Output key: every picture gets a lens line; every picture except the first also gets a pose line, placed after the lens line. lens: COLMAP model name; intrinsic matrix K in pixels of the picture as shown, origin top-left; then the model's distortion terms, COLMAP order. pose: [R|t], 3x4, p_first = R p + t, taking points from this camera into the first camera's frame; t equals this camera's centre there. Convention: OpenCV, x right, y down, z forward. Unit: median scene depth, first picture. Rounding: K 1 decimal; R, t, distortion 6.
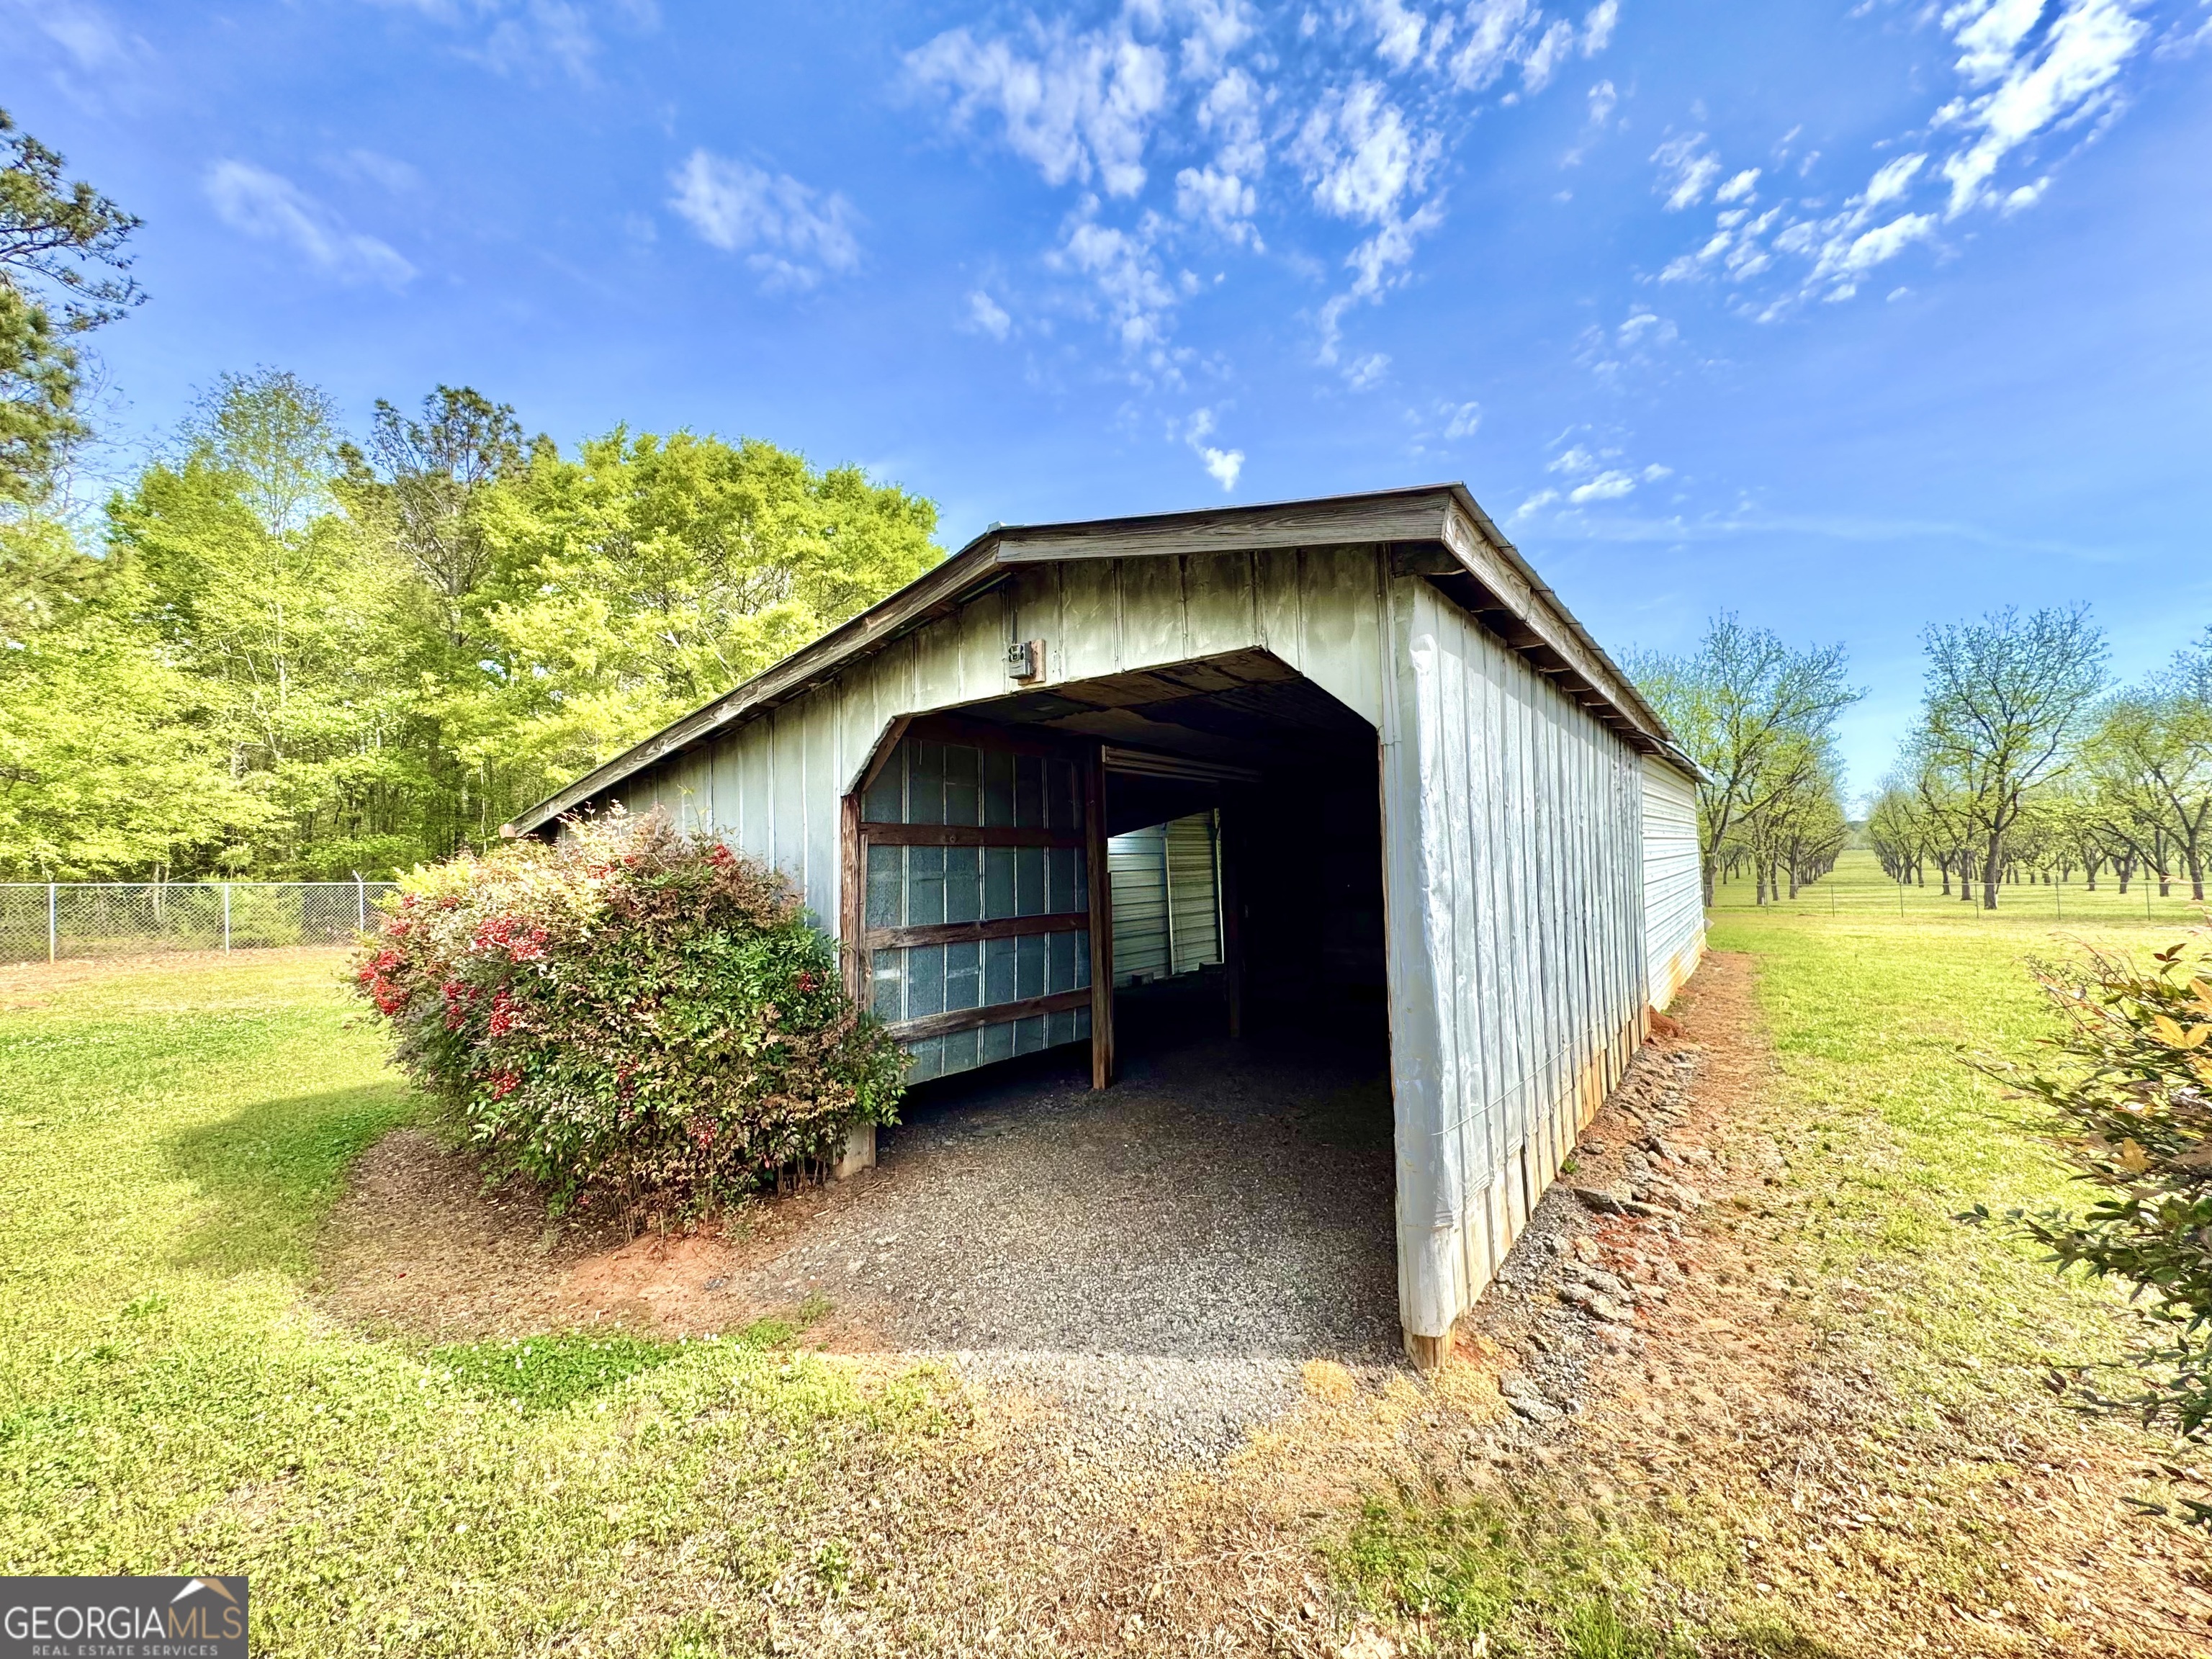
lens RADIAL K [[973.7, 0, 1165.2], [0, 973.7, 829.8], [0, 0, 1]] dist [0.001677, -0.000546]
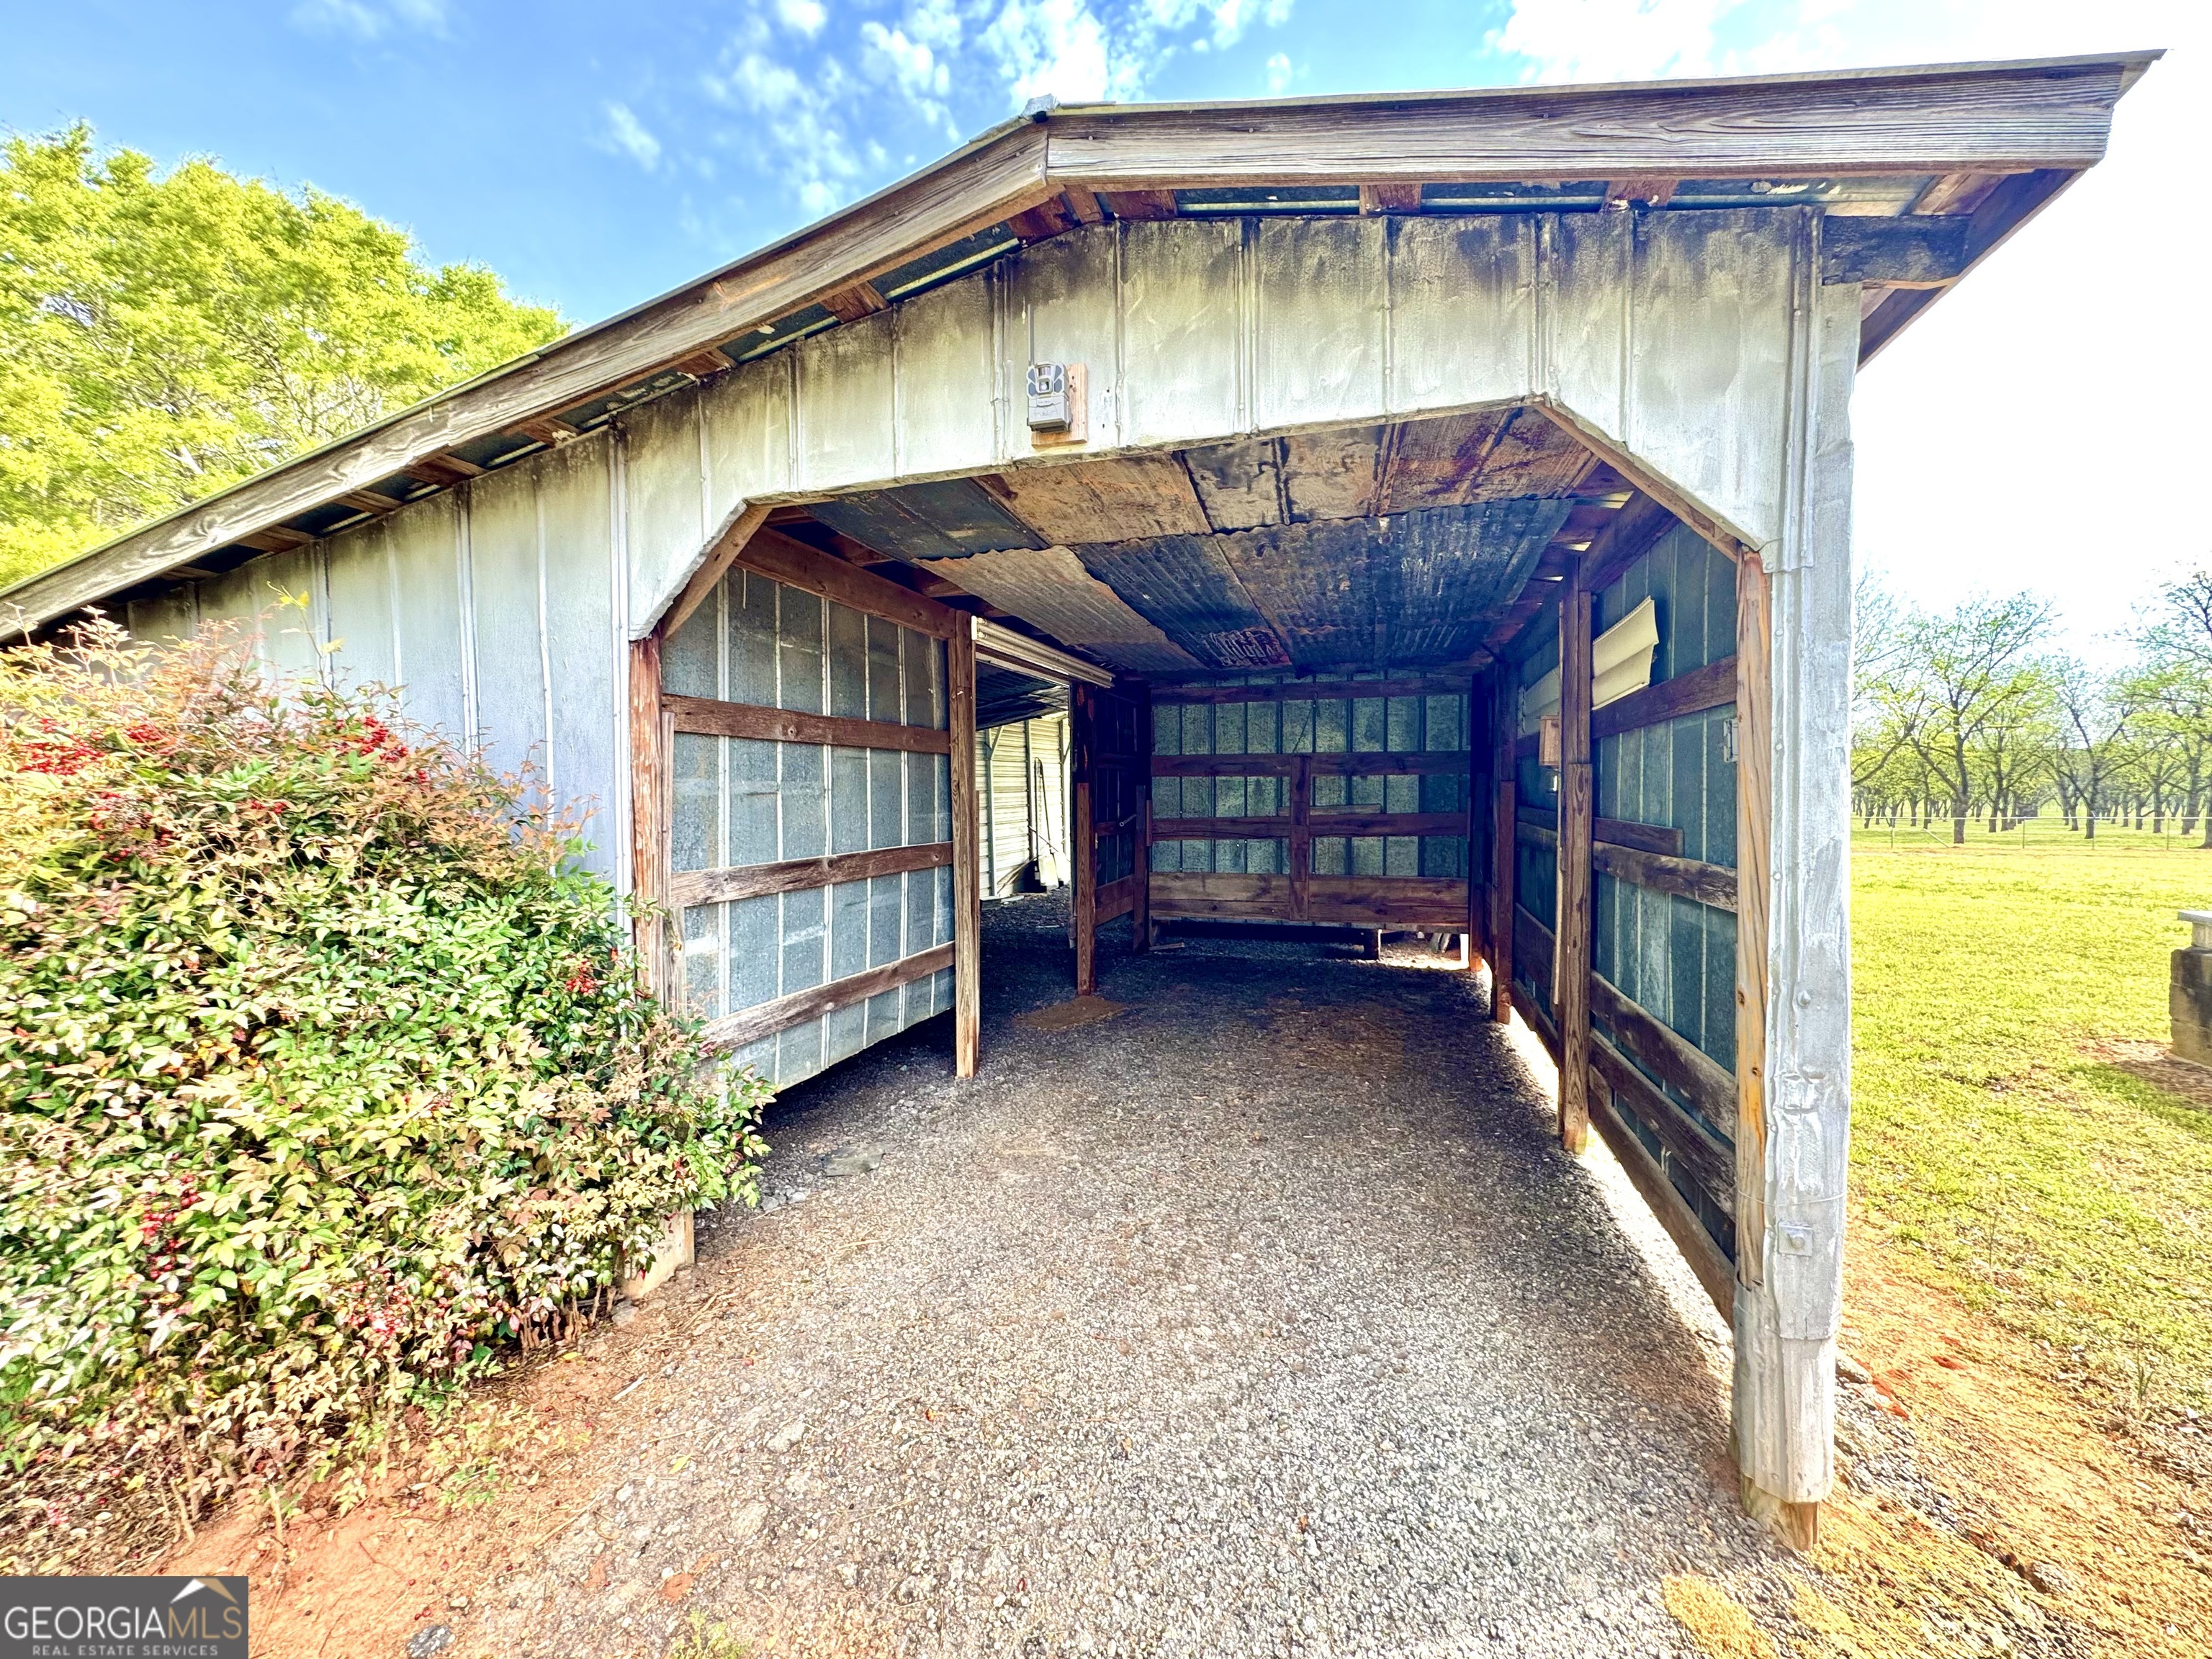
lens RADIAL K [[878.5, 0, 1106.0], [0, 878.5, 829.5], [0, 0, 1]] dist [-0.001826, 0.000937]
pose [[0.943244, 0.002159, 0.332095, -0.250385], [-0.026493, 0.997281, 0.068764, 0.033119], [-0.331043, -0.073659, 0.940736, 0.440665]]
